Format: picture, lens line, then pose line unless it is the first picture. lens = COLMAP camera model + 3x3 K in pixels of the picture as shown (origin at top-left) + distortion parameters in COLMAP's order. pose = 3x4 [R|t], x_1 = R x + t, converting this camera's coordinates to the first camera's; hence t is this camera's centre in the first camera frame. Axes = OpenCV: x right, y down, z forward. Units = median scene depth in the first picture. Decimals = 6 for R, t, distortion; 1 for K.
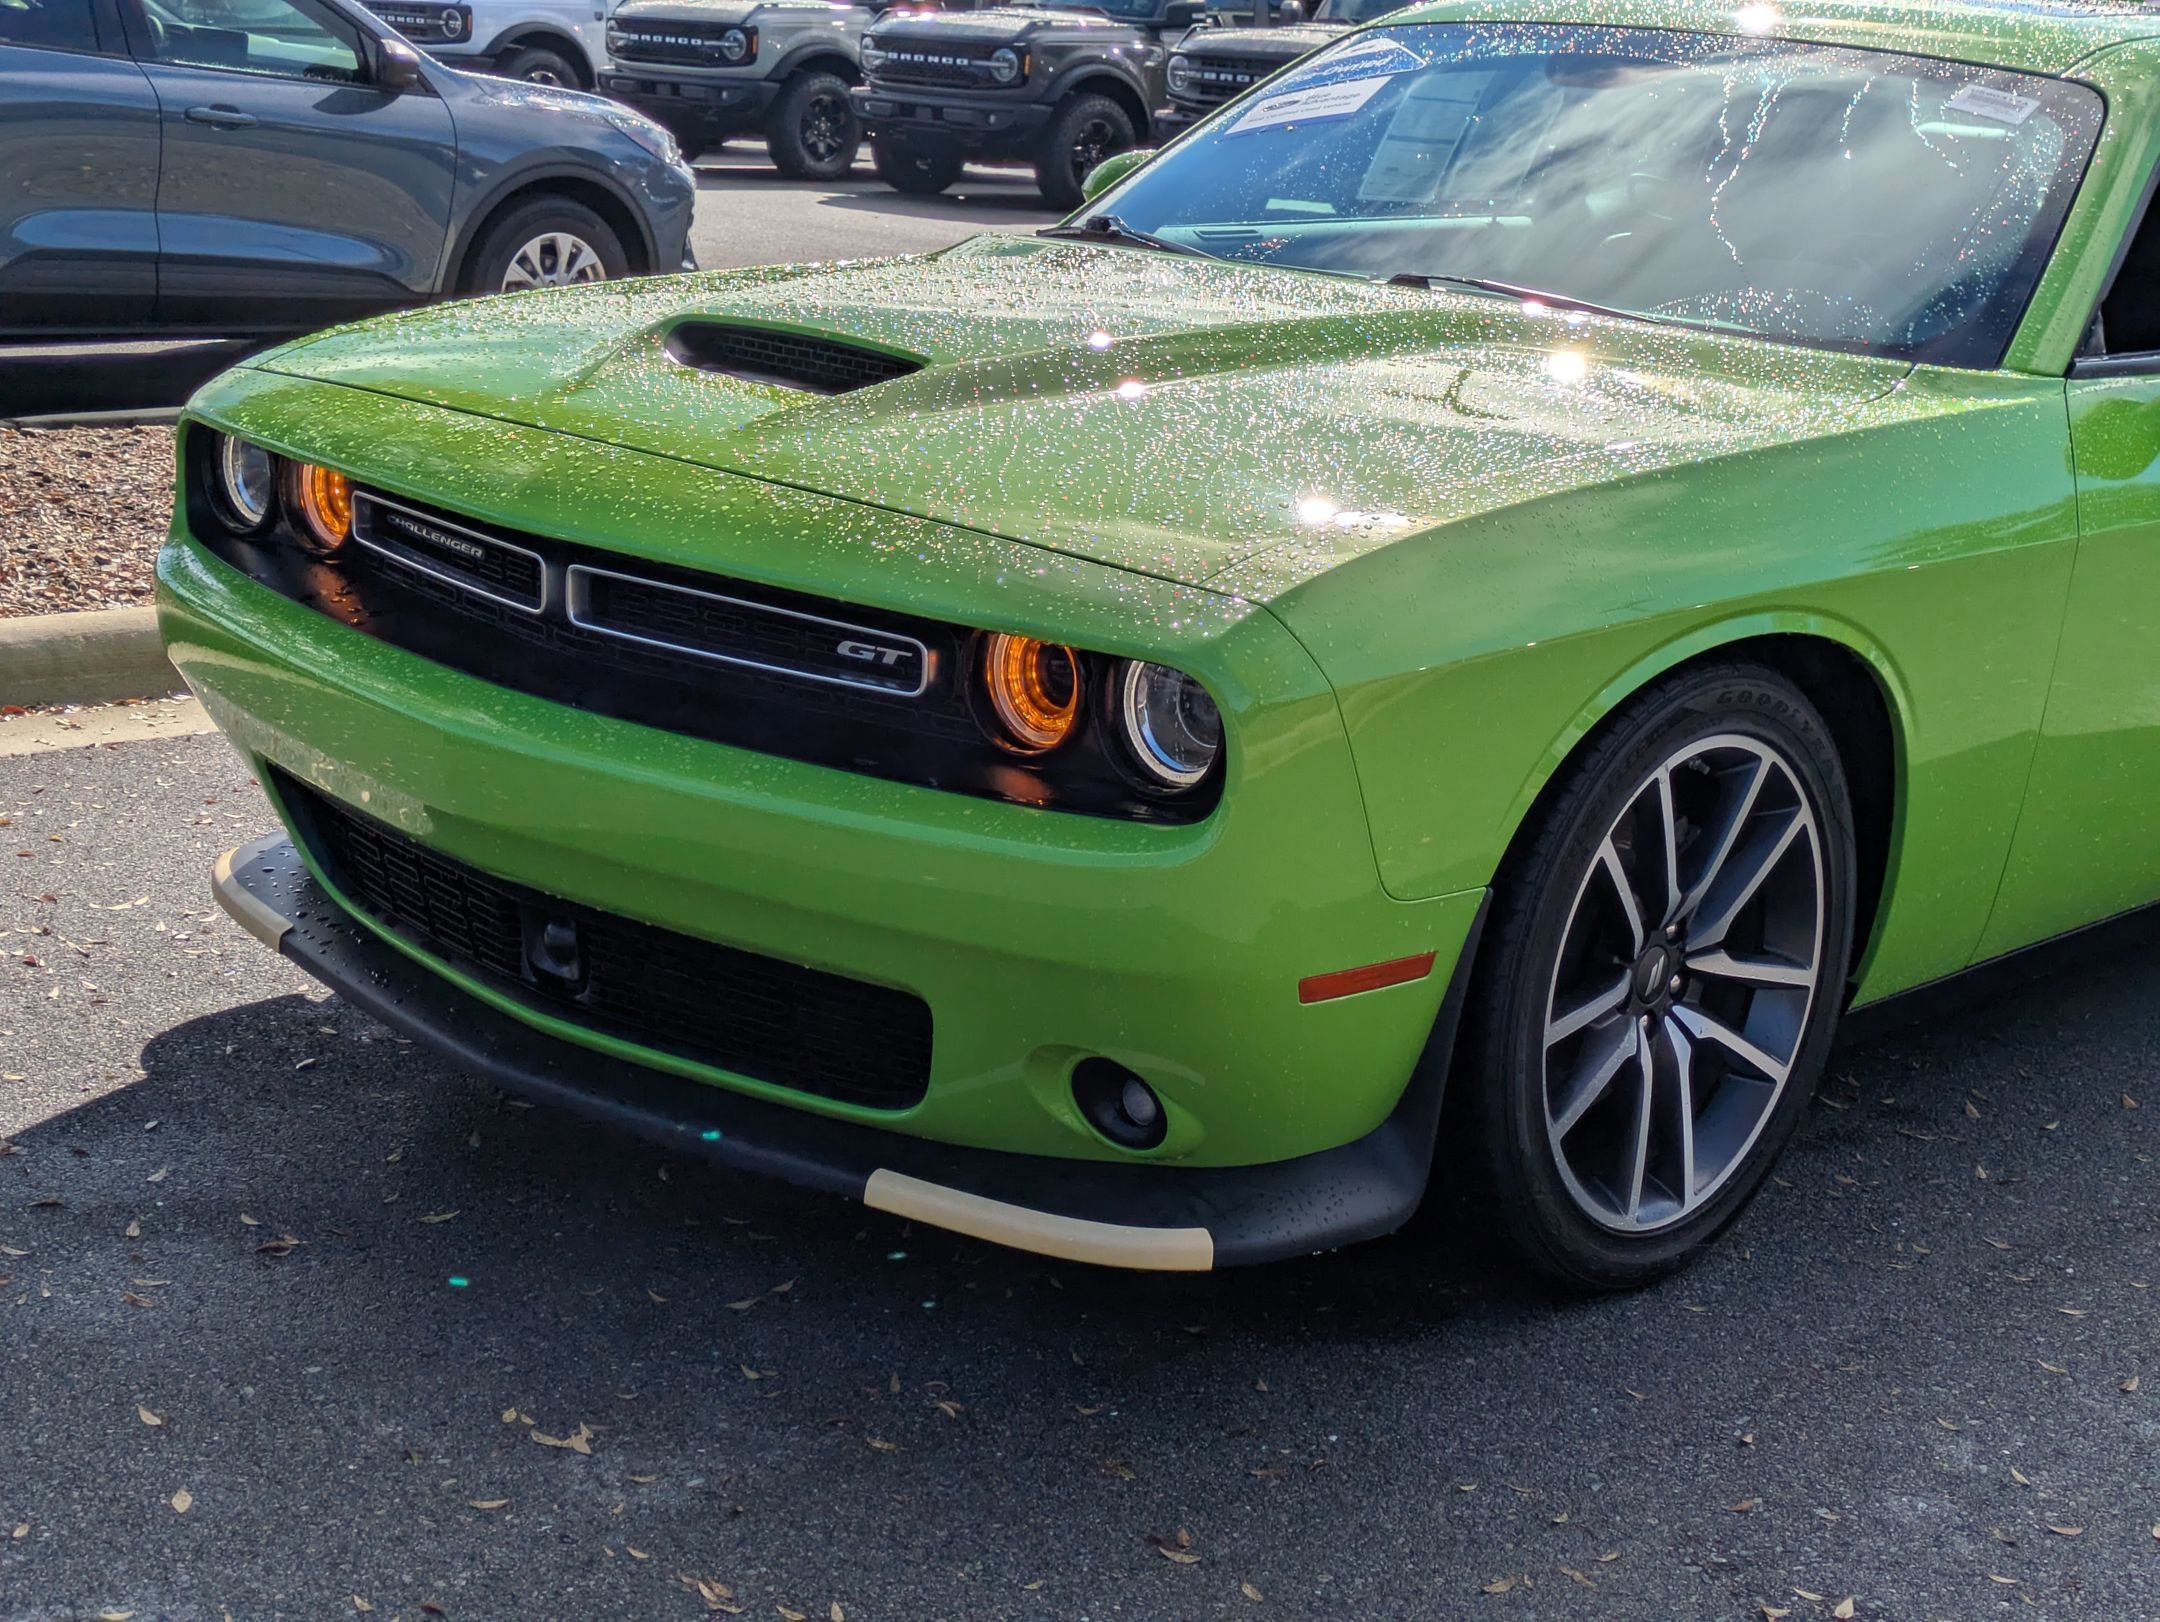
lens RADIAL K [[3043.3, 0, 1080.0], [0, 3043.3, 811.0], [0, 0, 1]] dist [0.053670, 0.000532]
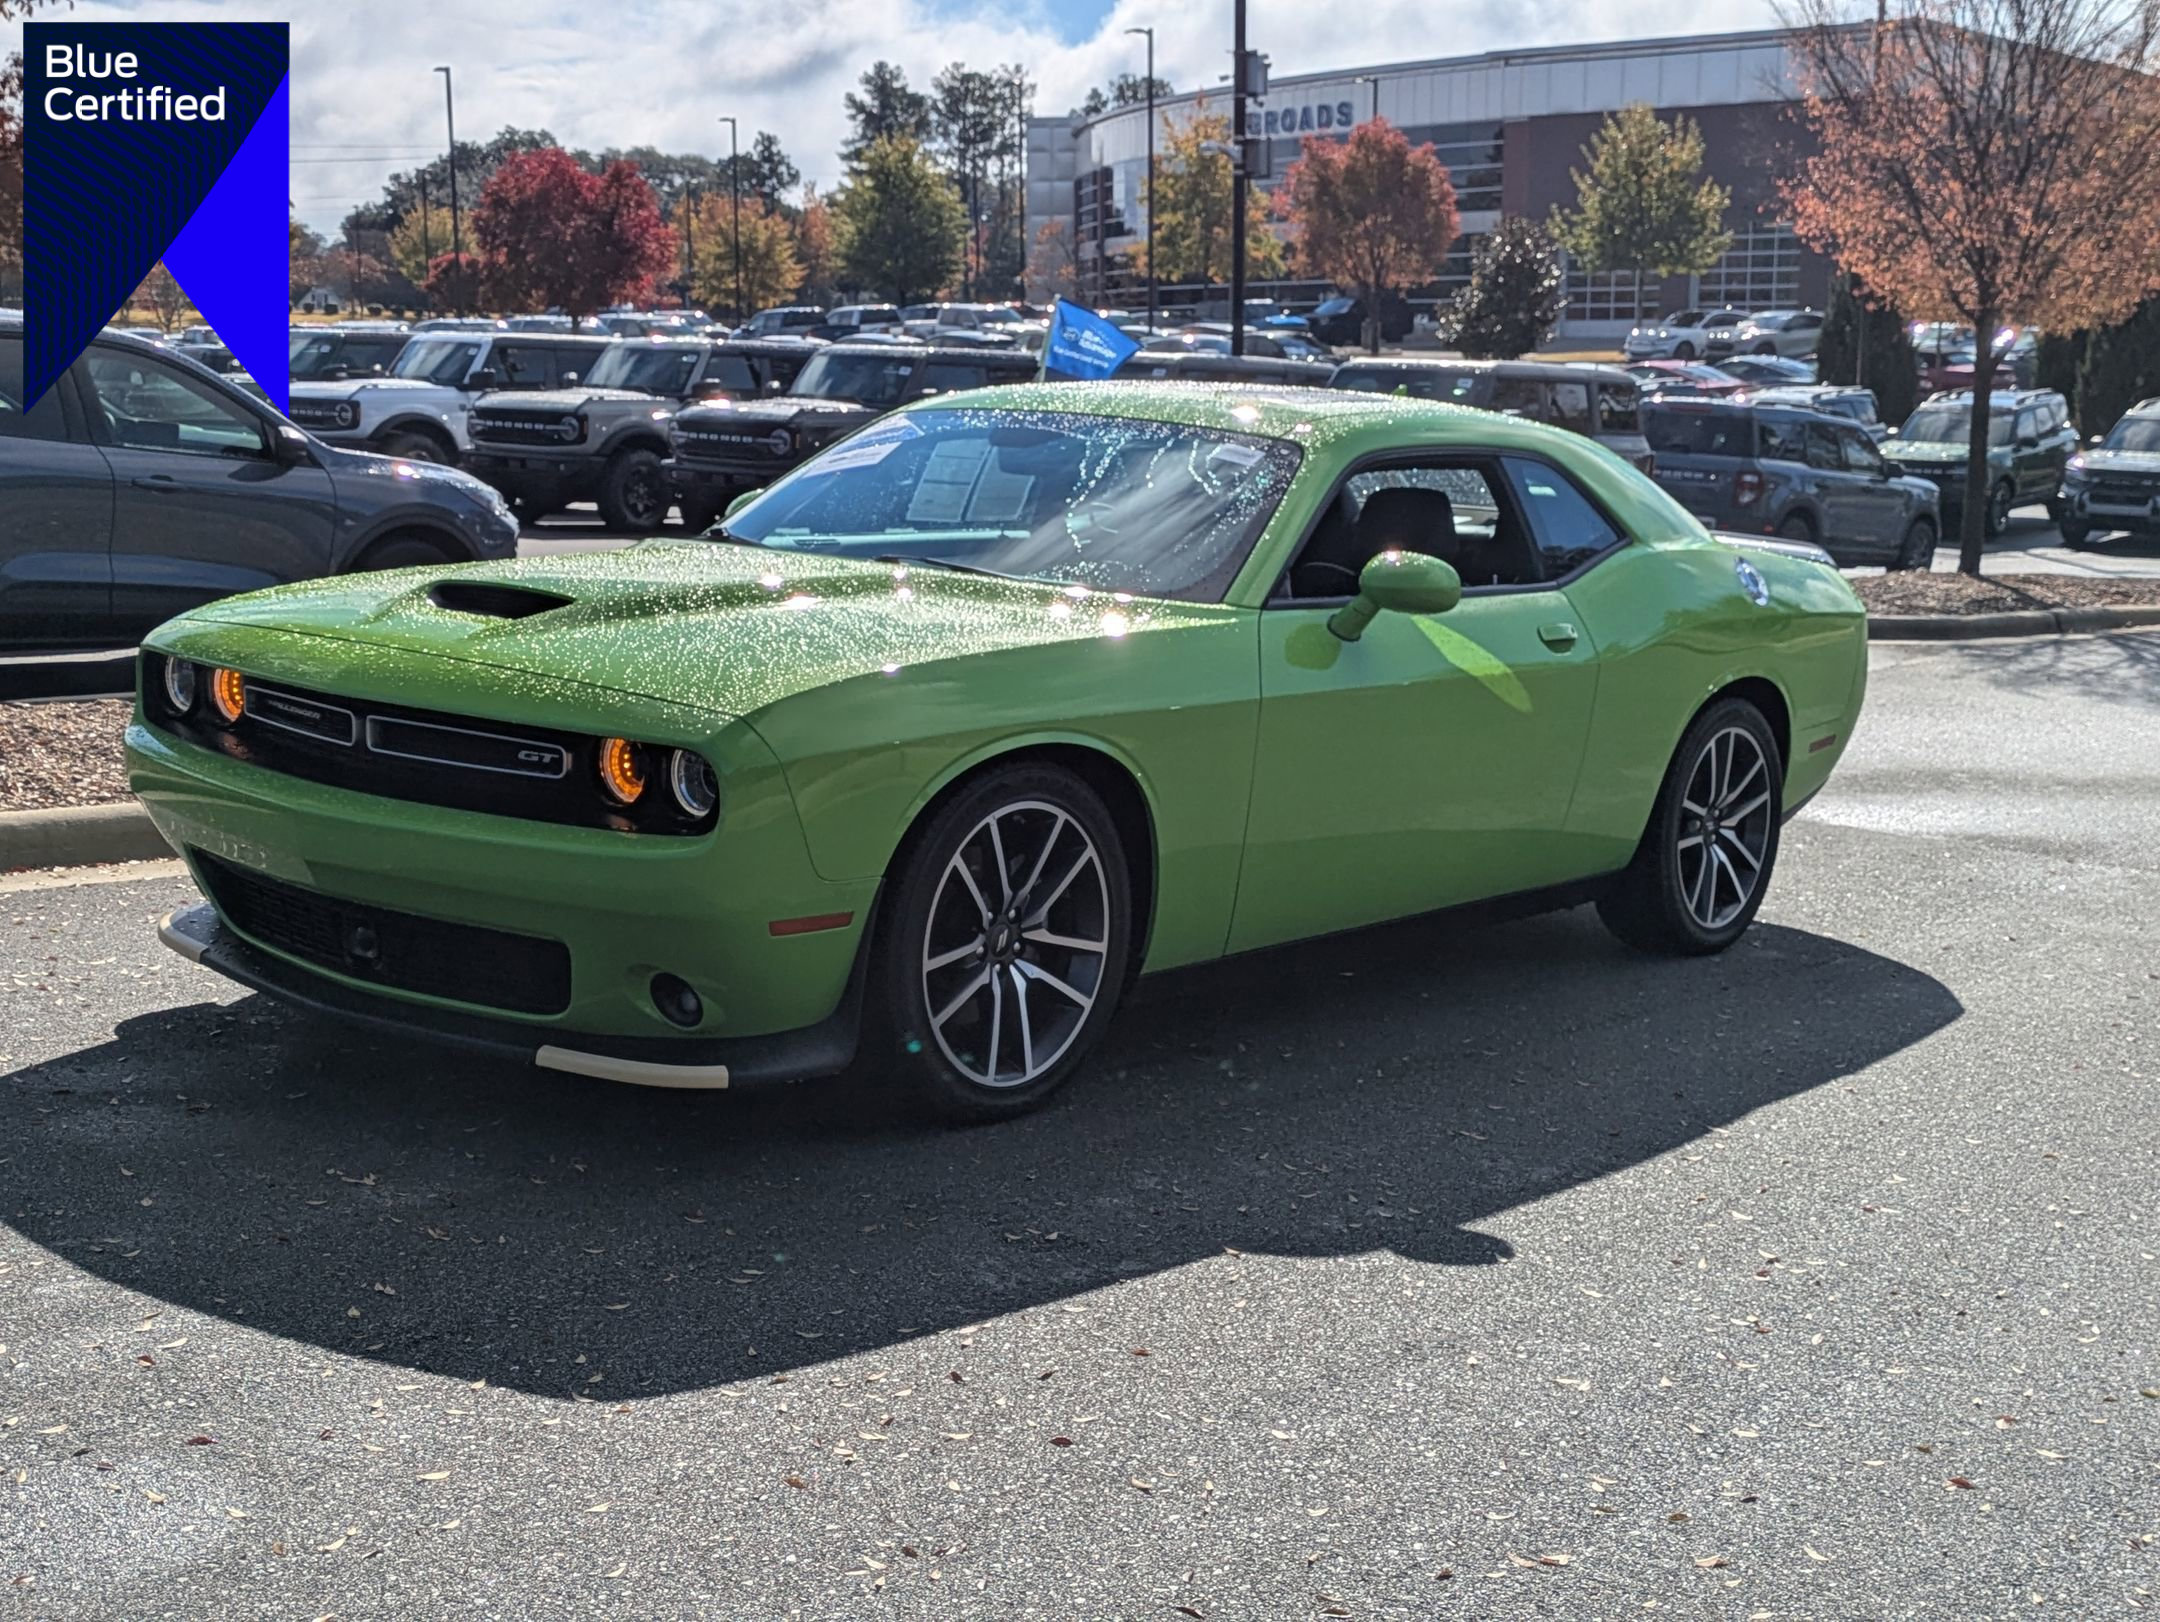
lens RADIAL K [[2515.1, 0, 1081.0], [0, 2515.1, 839.5], [0, 0, 1]] dist [0.011036, 0.024573]
pose [[0.996546, -0.022615, 0.079910, 0.113868], [0.029126, 0.996266, -0.081278, 0.109646], [-0.077773, 0.083324, 0.993483, -0.428389]]
